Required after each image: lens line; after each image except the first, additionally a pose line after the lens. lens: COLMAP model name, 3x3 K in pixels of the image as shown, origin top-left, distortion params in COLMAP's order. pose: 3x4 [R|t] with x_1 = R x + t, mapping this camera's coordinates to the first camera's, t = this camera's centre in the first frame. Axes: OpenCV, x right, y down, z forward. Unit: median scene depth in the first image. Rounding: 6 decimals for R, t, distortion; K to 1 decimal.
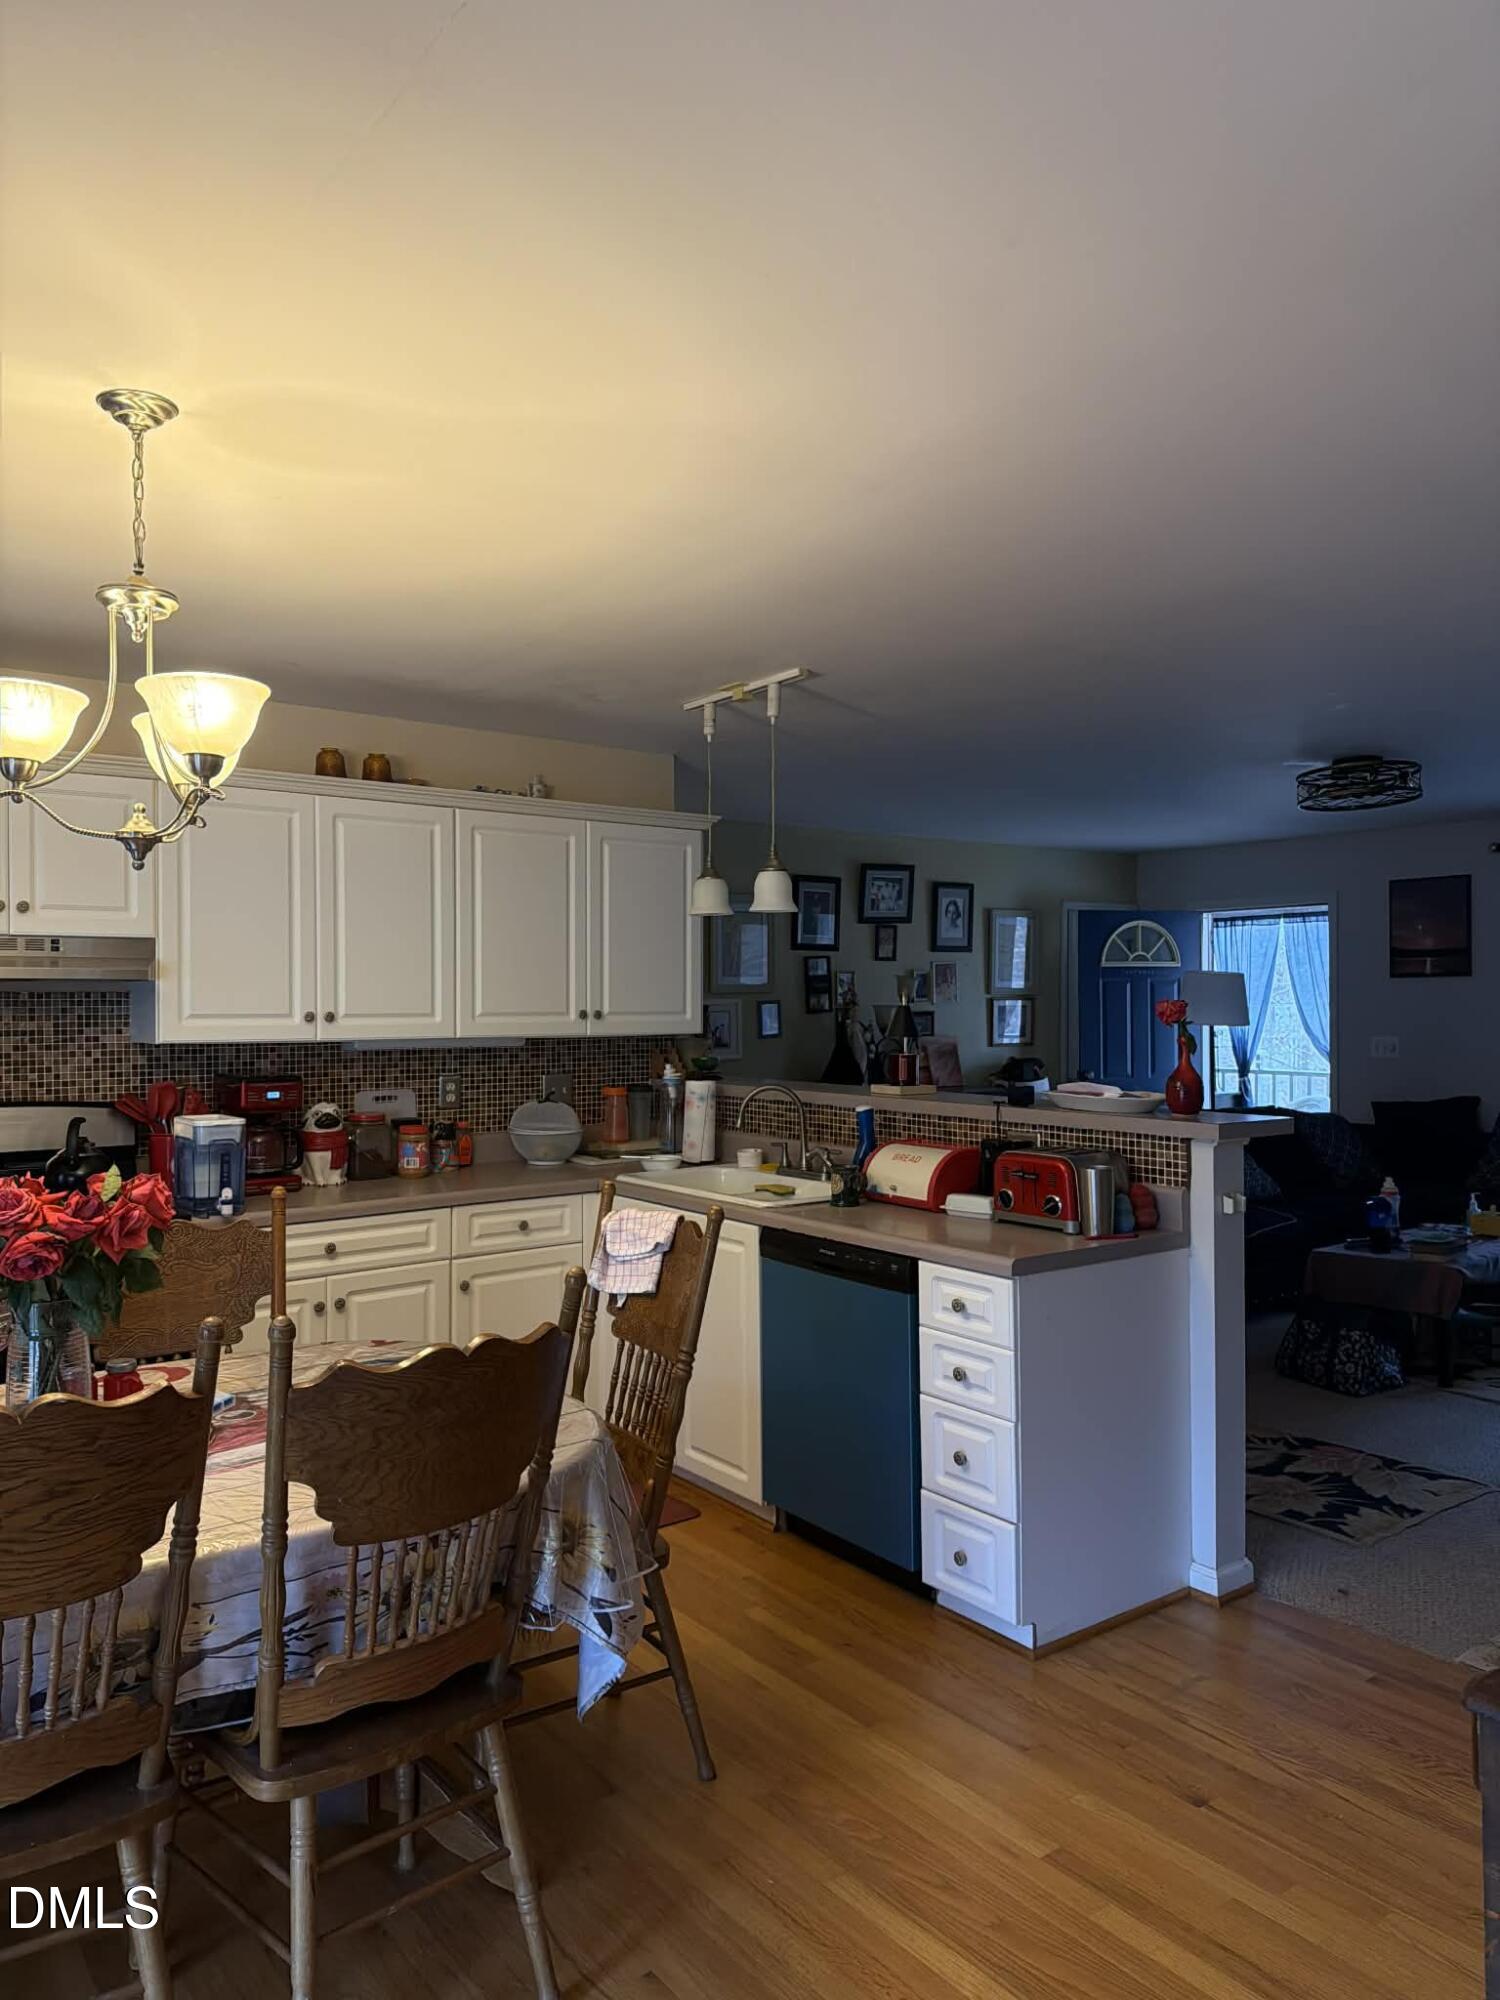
lens RADIAL K [[1430.4, 0, 737.9], [0, 1430.4, 995.9], [0, 0, 1]] dist [0.008929, -0.005010]
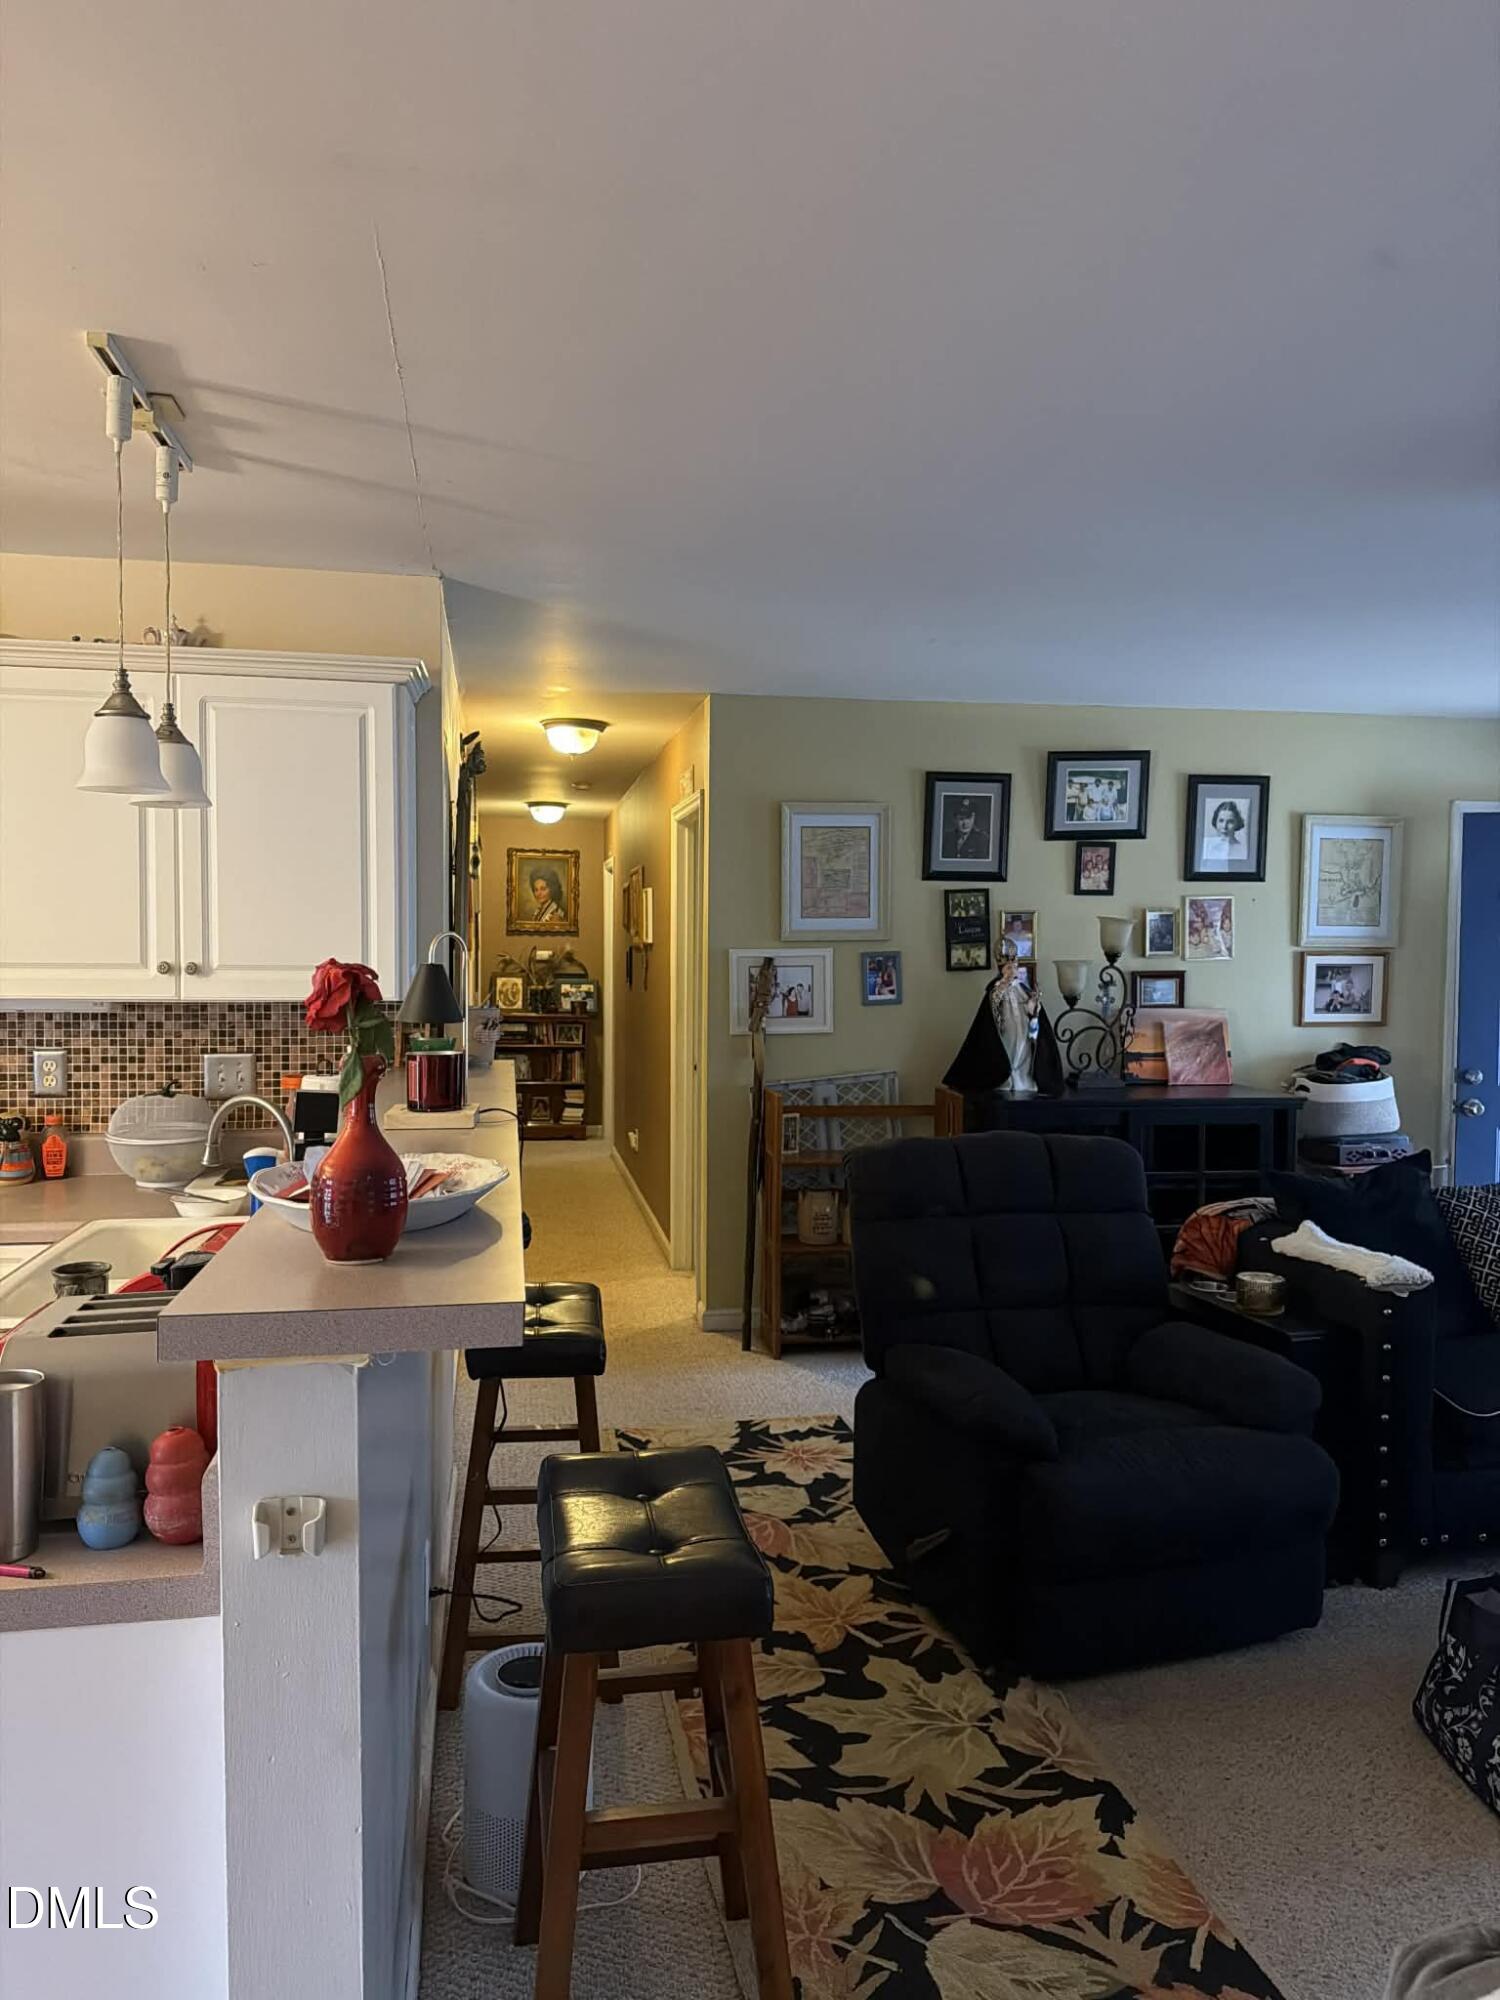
lens RADIAL K [[1430.4, 0, 769.9], [0, 1430.4, 1006.7], [0, 0, 1]] dist [0.008929, -0.005010]
pose [[0.892979, 0.022837, -0.449519, 0.271355], [-0.005710, 0.999206, 0.039420, 0.002256], [0.450063, -0.032634, 0.892401, 0.327135]]
